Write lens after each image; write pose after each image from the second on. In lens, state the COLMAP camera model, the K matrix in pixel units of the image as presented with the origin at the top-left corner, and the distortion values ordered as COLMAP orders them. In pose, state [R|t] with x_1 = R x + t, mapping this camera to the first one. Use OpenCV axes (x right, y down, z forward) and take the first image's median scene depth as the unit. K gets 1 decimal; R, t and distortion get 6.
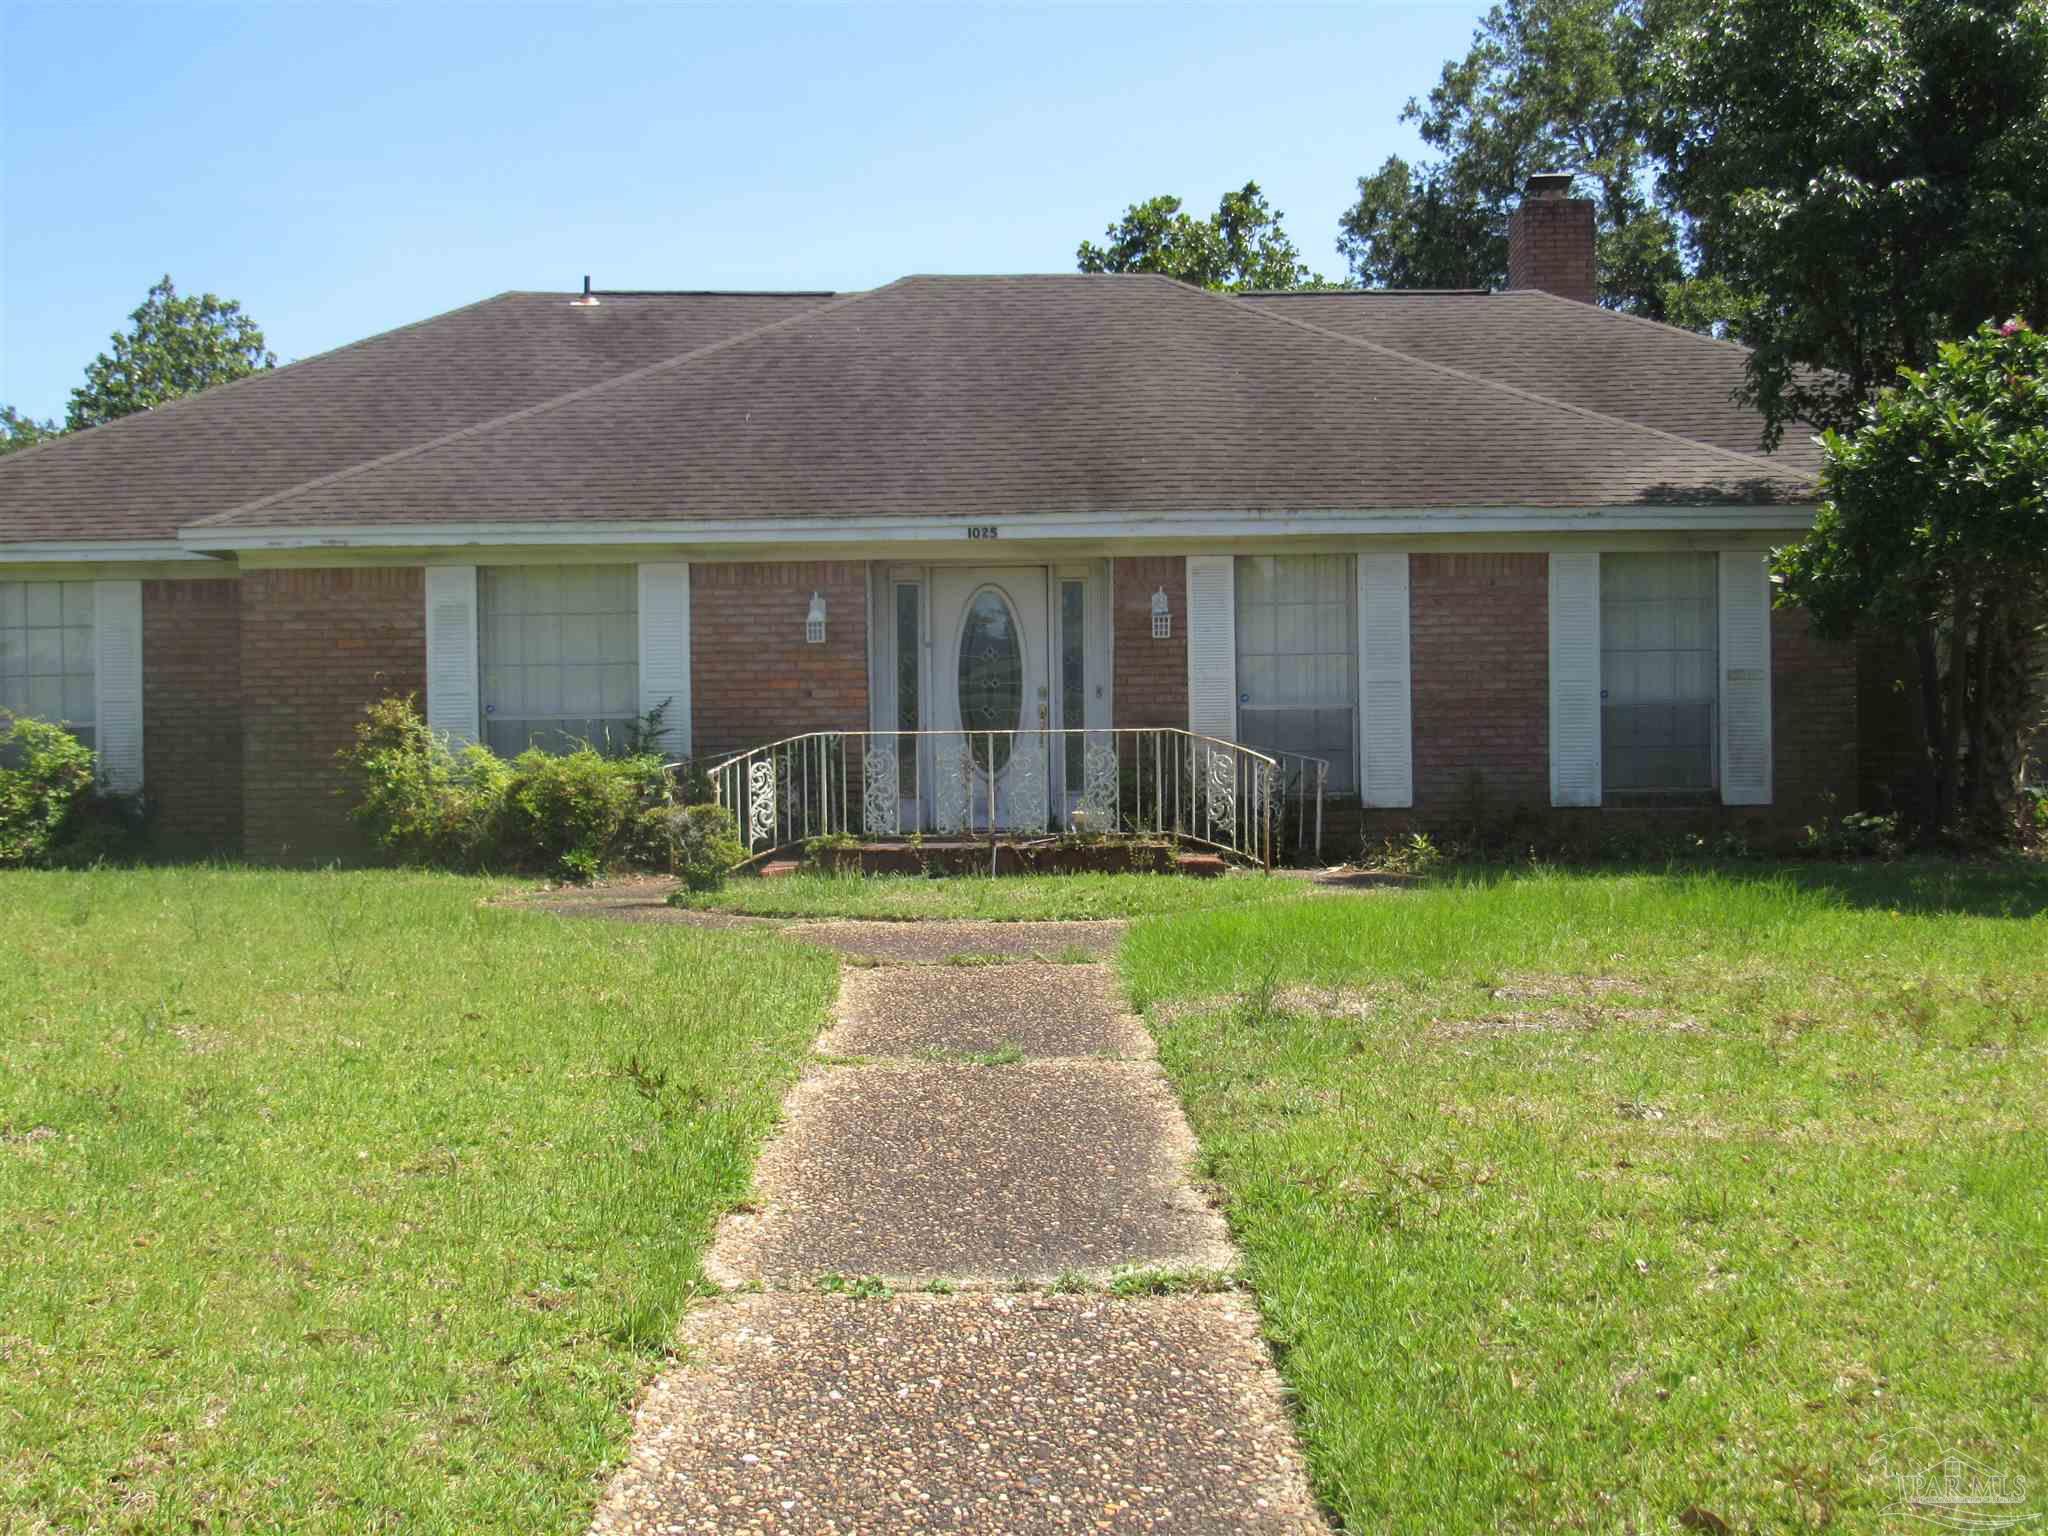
lens RADIAL K [[2331.3, 0, 1024.0], [0, 2331.3, 768.0], [0, 0, 1]] dist [-0.050704, 0.002355]
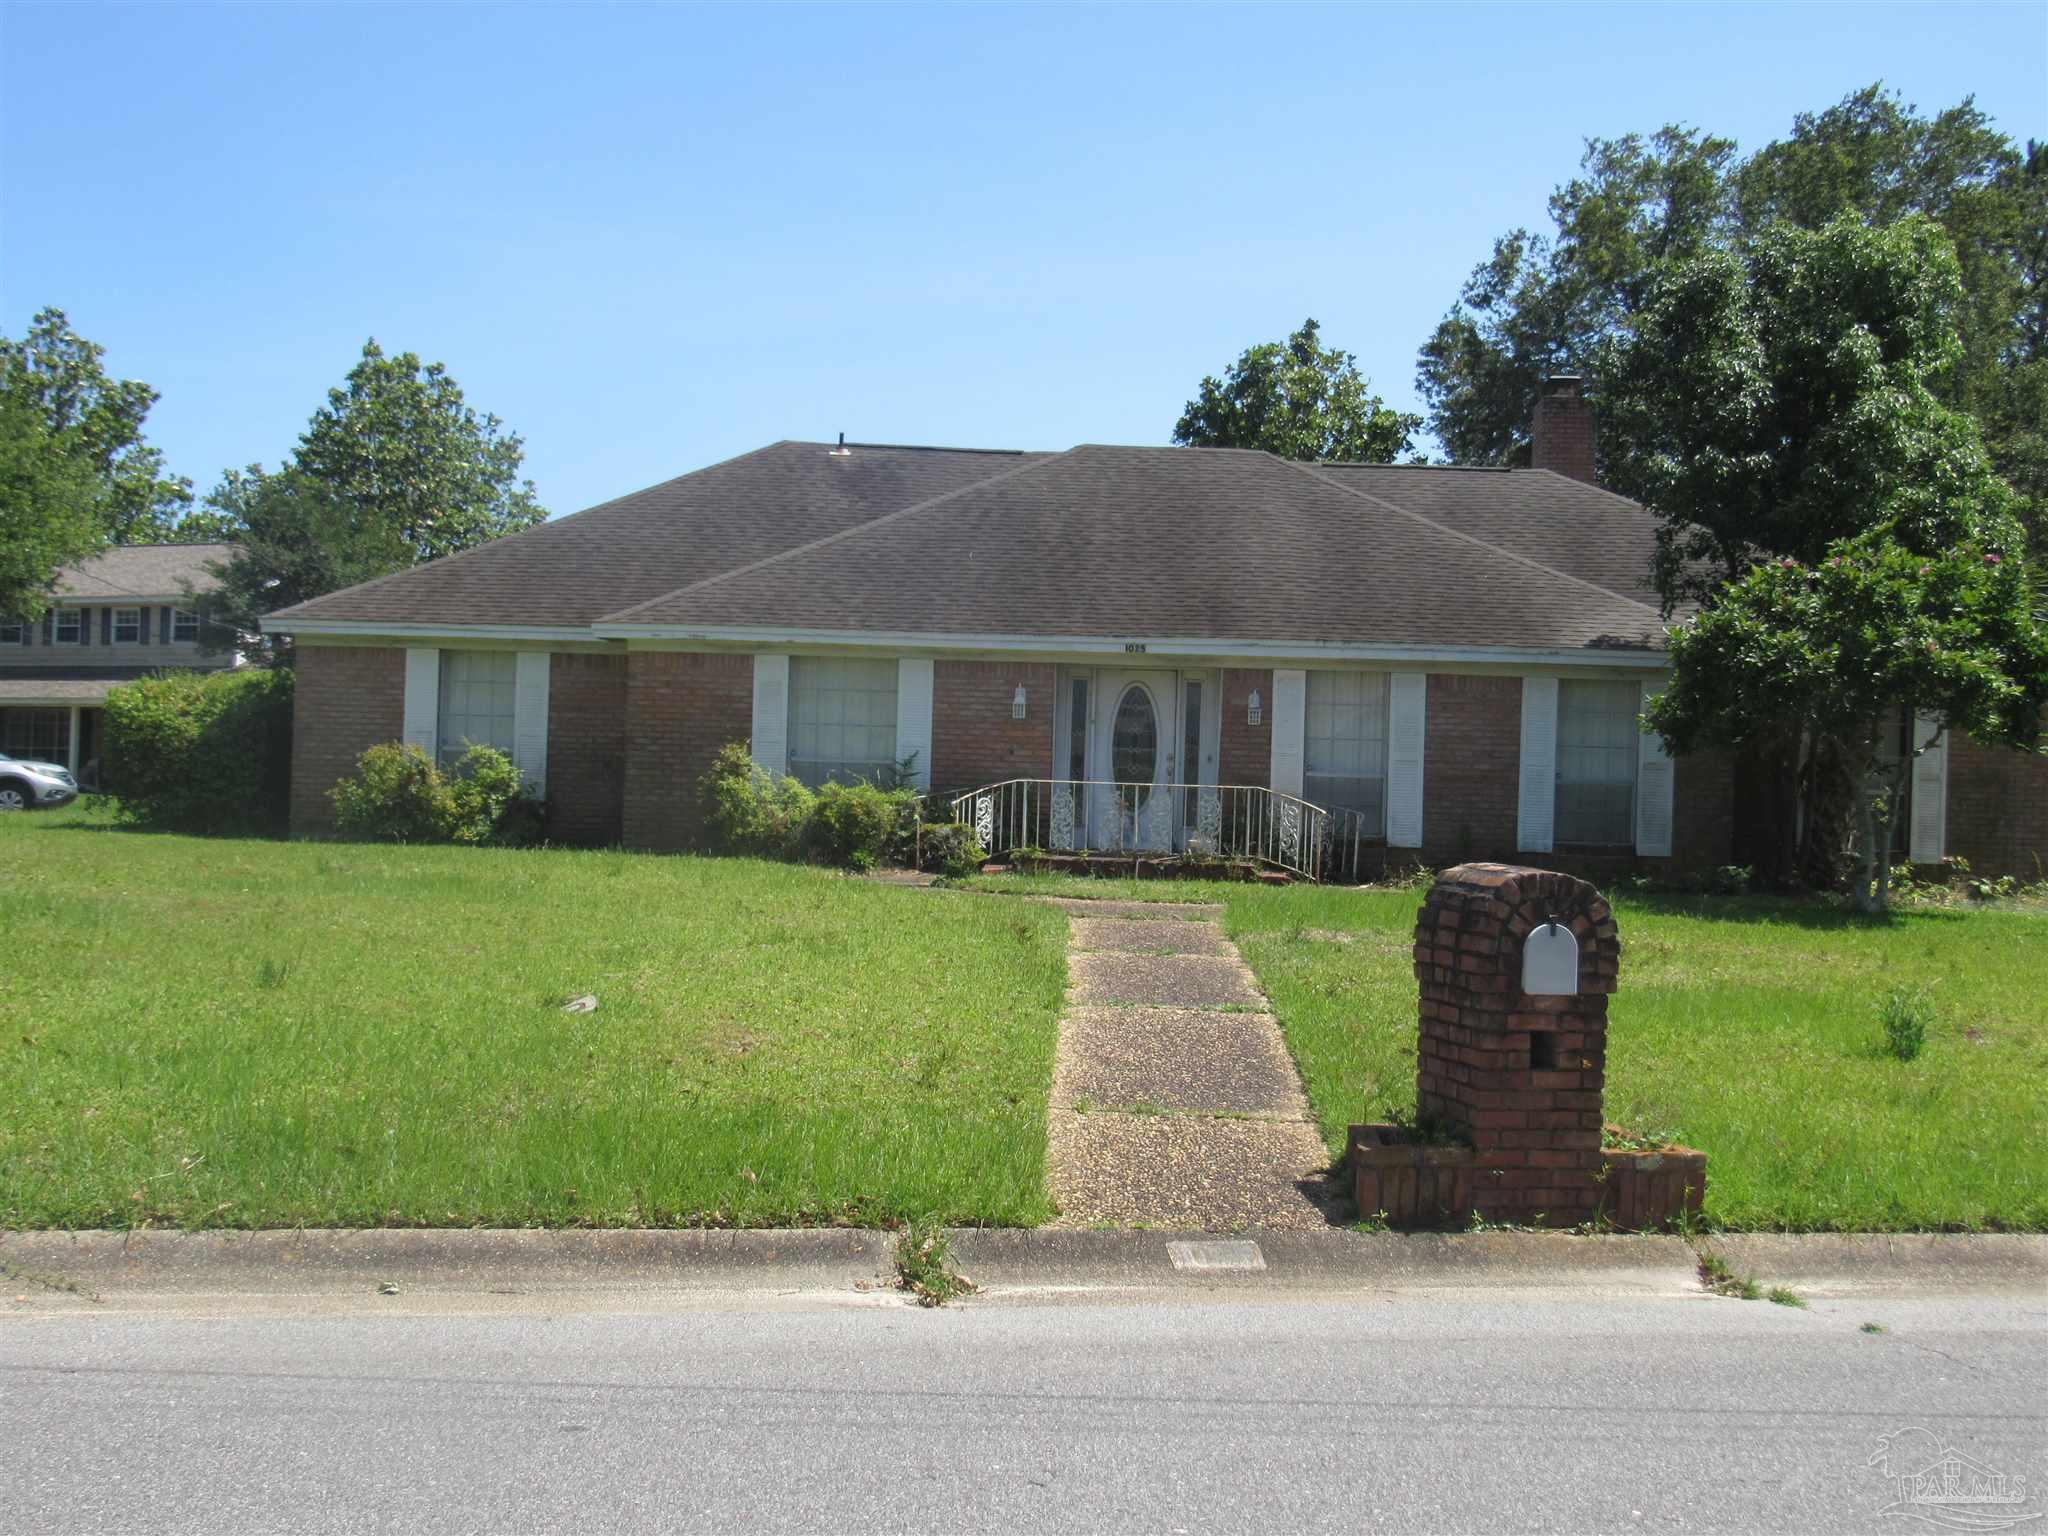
lens RADIAL K [[2331.3, 0, 1024.0], [0, 2331.3, 768.0], [0, 0, 1]] dist [-0.050704, 0.002355]
pose [[0.998286, 0.043165, -0.039512, -0.026512], [-0.043828, 0.998910, -0.016071, 0.001329], [0.038775, 0.017775, 0.999090, -0.469922]]
